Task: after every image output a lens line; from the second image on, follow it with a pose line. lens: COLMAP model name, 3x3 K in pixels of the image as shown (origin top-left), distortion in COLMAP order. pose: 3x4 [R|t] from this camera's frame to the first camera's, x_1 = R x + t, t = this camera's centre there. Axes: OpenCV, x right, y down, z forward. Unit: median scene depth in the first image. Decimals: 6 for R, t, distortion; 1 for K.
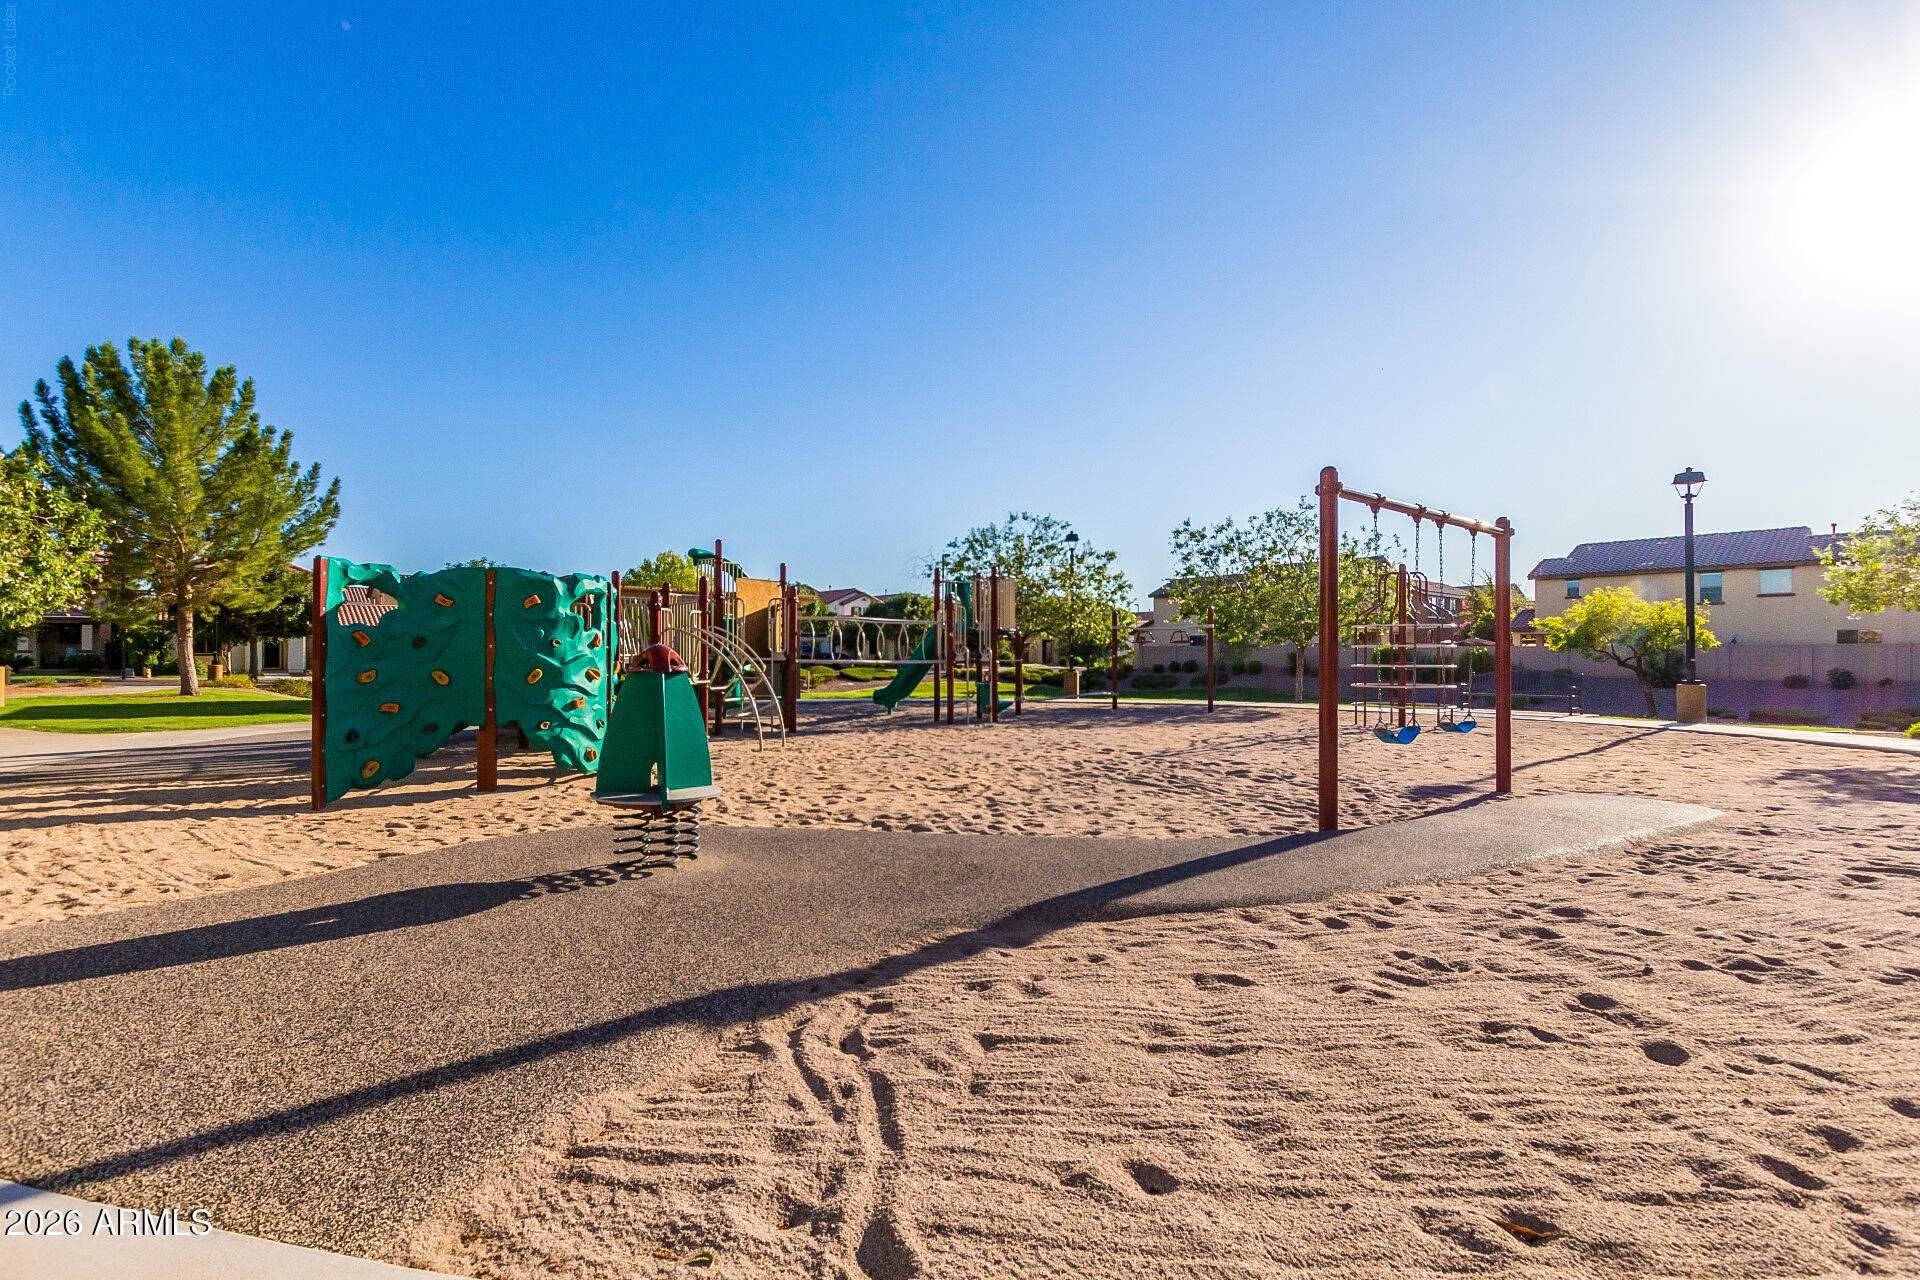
lens RADIAL K [[893.6, 0, 957.2], [0, 893.6, 649.0], [0, 0, 1]] dist [0.000614, 0.000218]
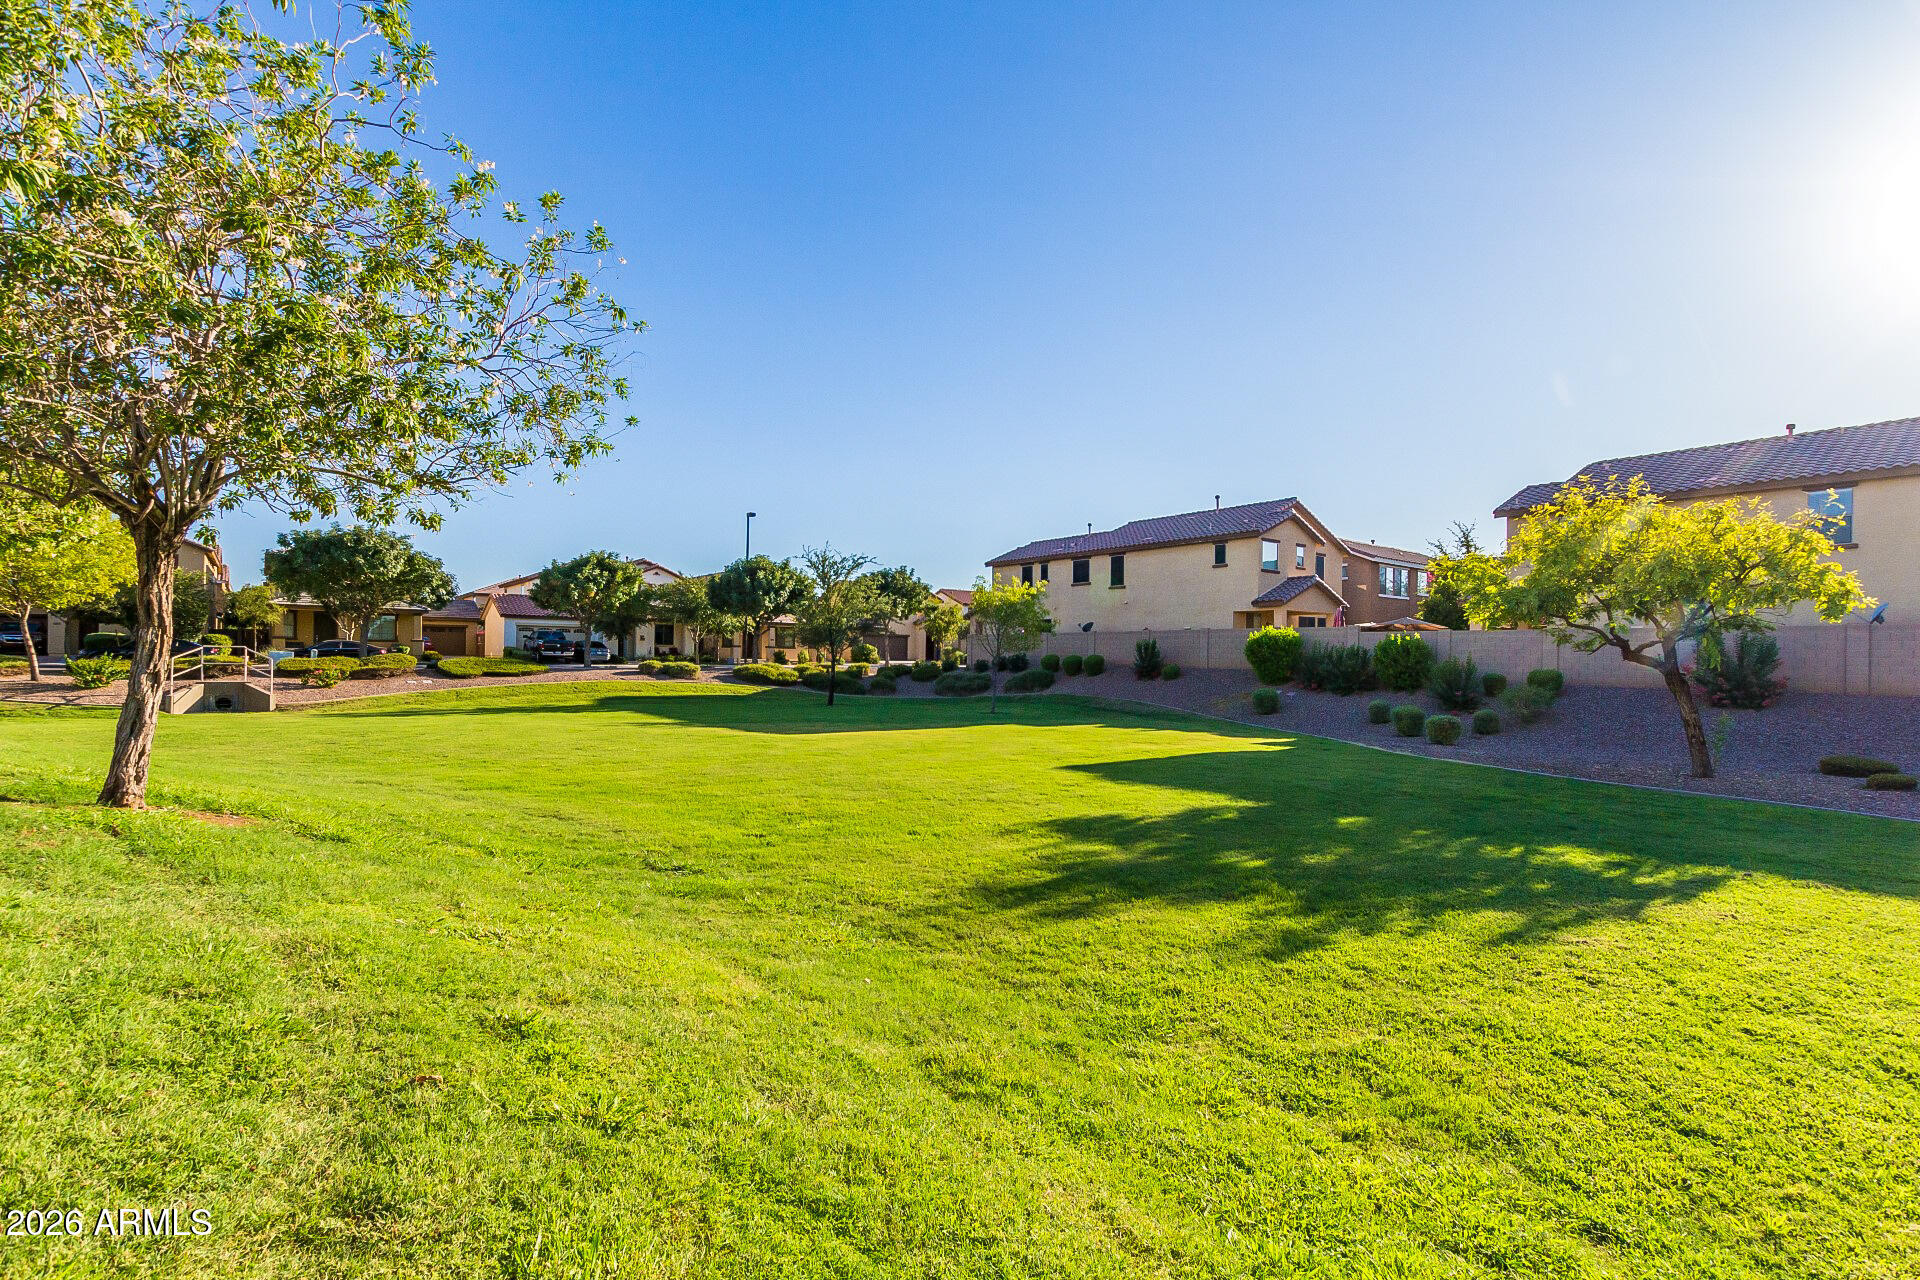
lens RADIAL K [[893.6, 0, 962.3], [0, 893.6, 633.3], [0, 0, 1]] dist [0.000614, 0.000218]
pose [[0.998479, 0.008655, -0.054442, 0.386357], [-0.009676, 0.999782, -0.018526, 0.015258], [0.054270, 0.019024, 0.998345, 0.477116]]
